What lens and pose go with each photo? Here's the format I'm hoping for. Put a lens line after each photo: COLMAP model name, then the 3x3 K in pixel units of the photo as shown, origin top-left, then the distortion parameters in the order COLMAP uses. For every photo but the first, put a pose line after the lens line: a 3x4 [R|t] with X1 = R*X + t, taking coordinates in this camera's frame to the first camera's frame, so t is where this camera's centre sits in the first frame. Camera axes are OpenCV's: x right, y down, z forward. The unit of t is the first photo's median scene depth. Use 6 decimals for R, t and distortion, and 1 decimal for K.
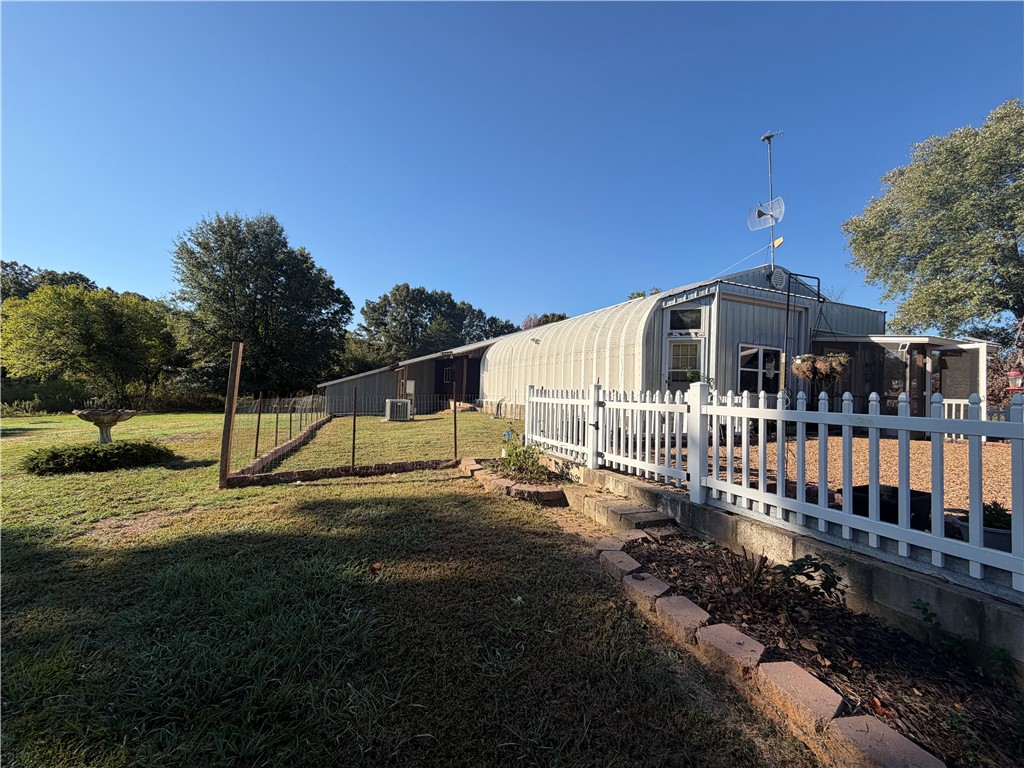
lens RADIAL K [[407.7, 0, 509.1], [0, 407.7, 378.7], [0, 0, 1]] dist [0.000075, -0.000081]
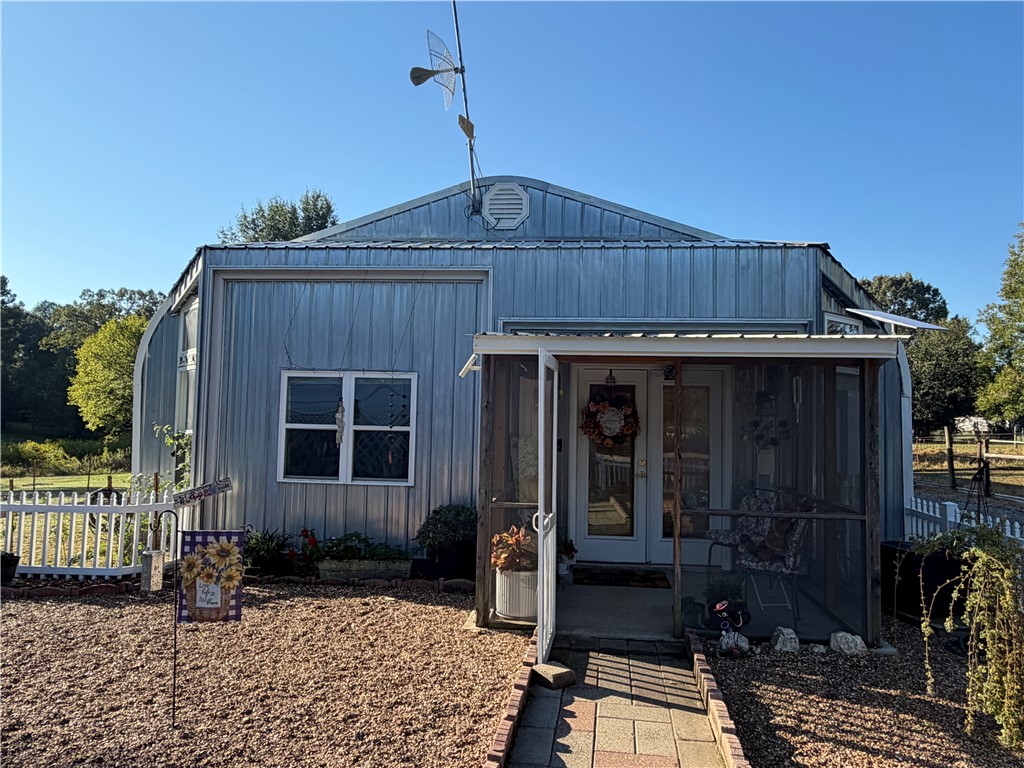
lens RADIAL K [[715.8, 0, 515.5], [0, 715.8, 382.5], [0, 0, 1]] dist [-0.003471, 0.002146]
pose [[0.875258, -0.029627, -0.482747, 0.996072], [0.002070, 0.998342, -0.057515, -0.022751], [0.483651, 0.049341, 0.873869, 0.363352]]
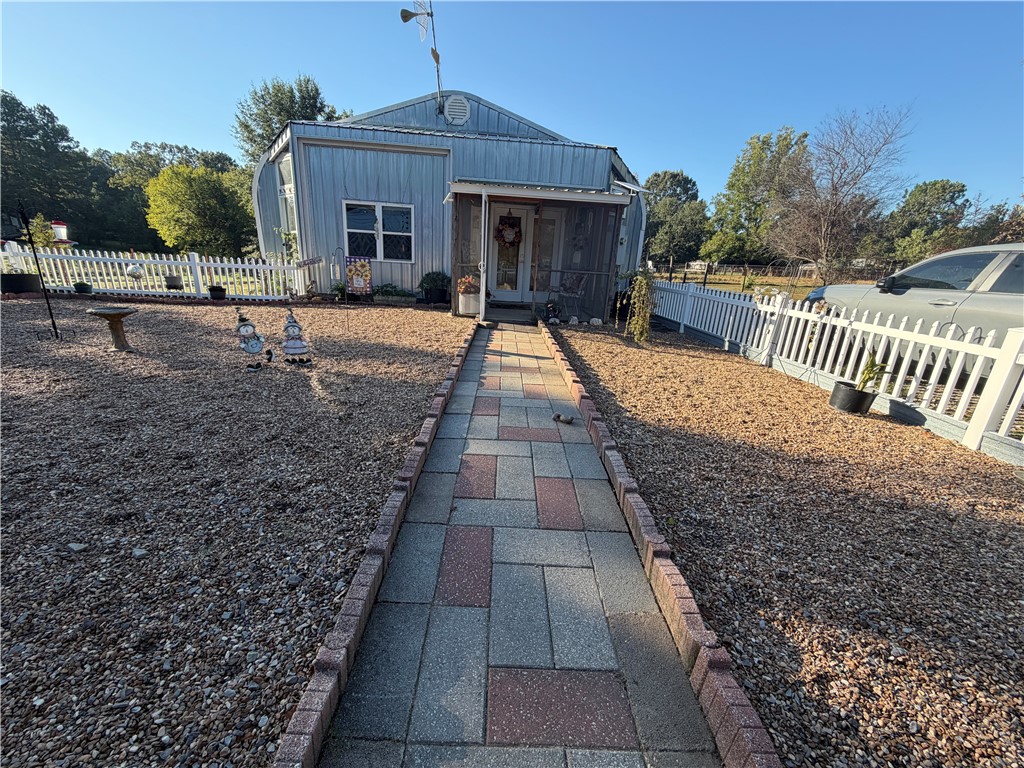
lens RADIAL K [[407.7, 0, 509.2], [0, 407.7, 386.6], [0, 0, 1]] dist [0.000075, -0.000081]
pose [[0.935853, 0.137143, -0.324608, 1.052908], [-0.035354, 0.953054, 0.300730, 0.017534], [0.350612, -0.269963, 0.896767, 0.192163]]
